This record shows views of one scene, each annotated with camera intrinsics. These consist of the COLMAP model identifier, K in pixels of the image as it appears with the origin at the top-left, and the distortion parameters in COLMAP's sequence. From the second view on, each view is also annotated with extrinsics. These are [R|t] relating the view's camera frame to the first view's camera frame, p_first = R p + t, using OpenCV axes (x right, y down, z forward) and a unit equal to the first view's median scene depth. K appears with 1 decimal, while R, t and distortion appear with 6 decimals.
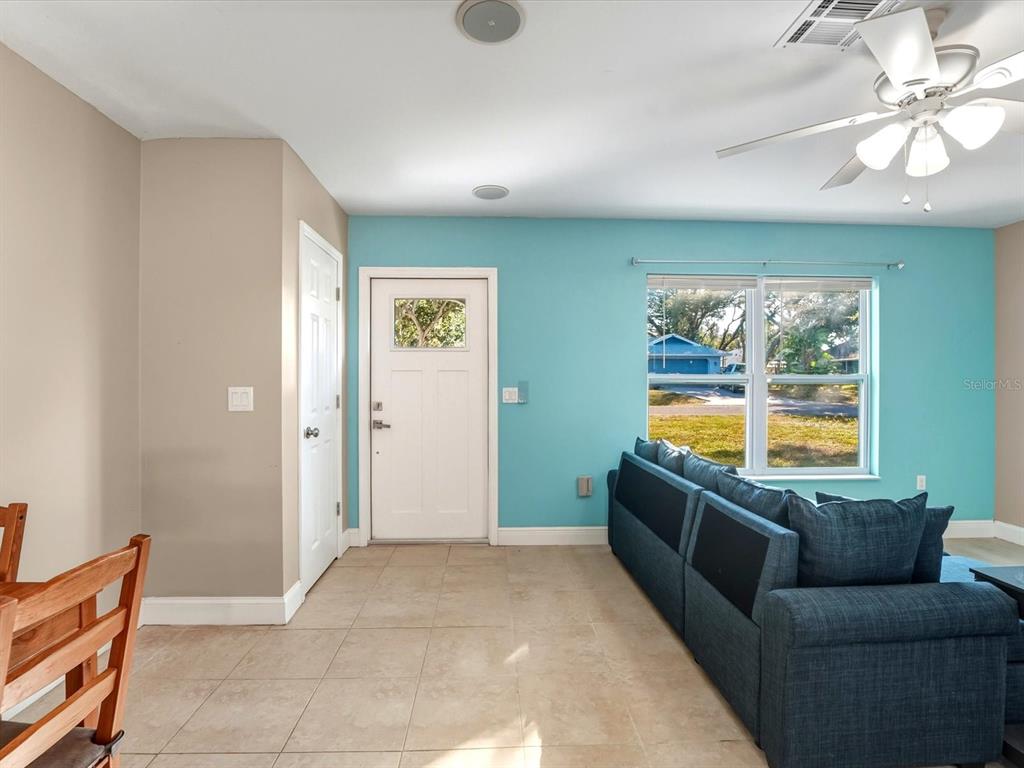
lens RADIAL K [[483.4, 0, 507.2], [0, 483.4, 376.9], [0, 0, 1]] dist [-0.020712, 0.000192]
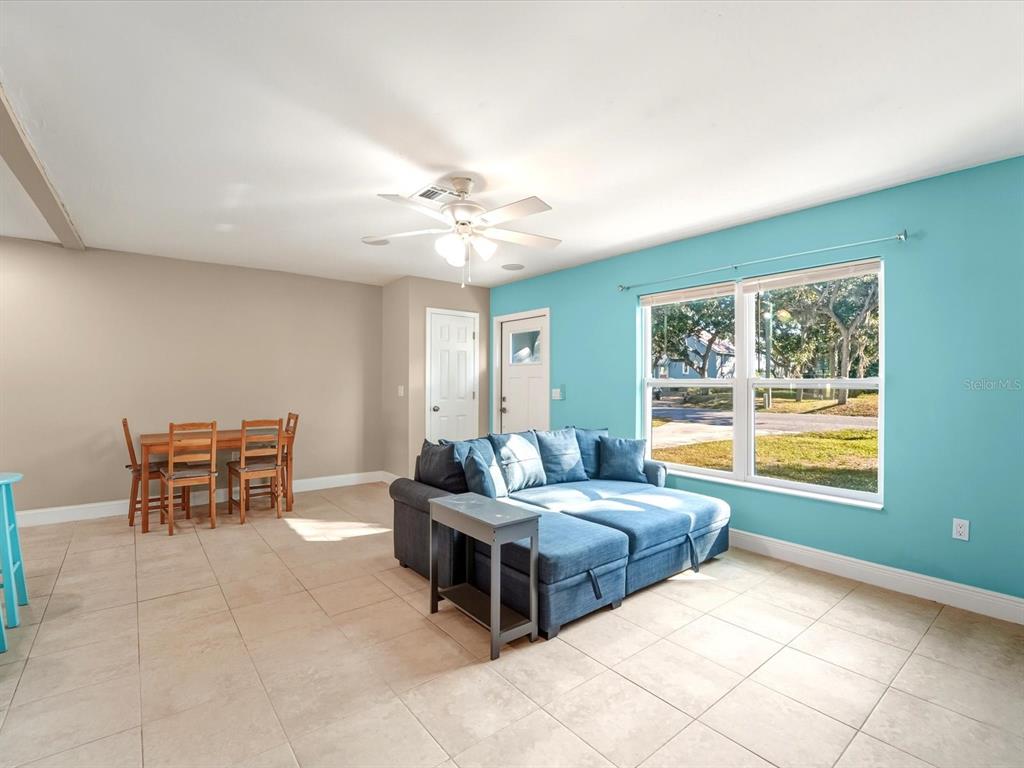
lens RADIAL K [[476.7, 0, 504.5], [0, 476.7, 375.4], [0, 0, 1]] dist [-0.021350, 0.000915]
pose [[0.585652, -0.010447, -0.810496, 1.083388], [-0.000222, 0.999915, -0.013050, 0.000511], [0.810563, 0.007822, 0.585599, 0.039981]]
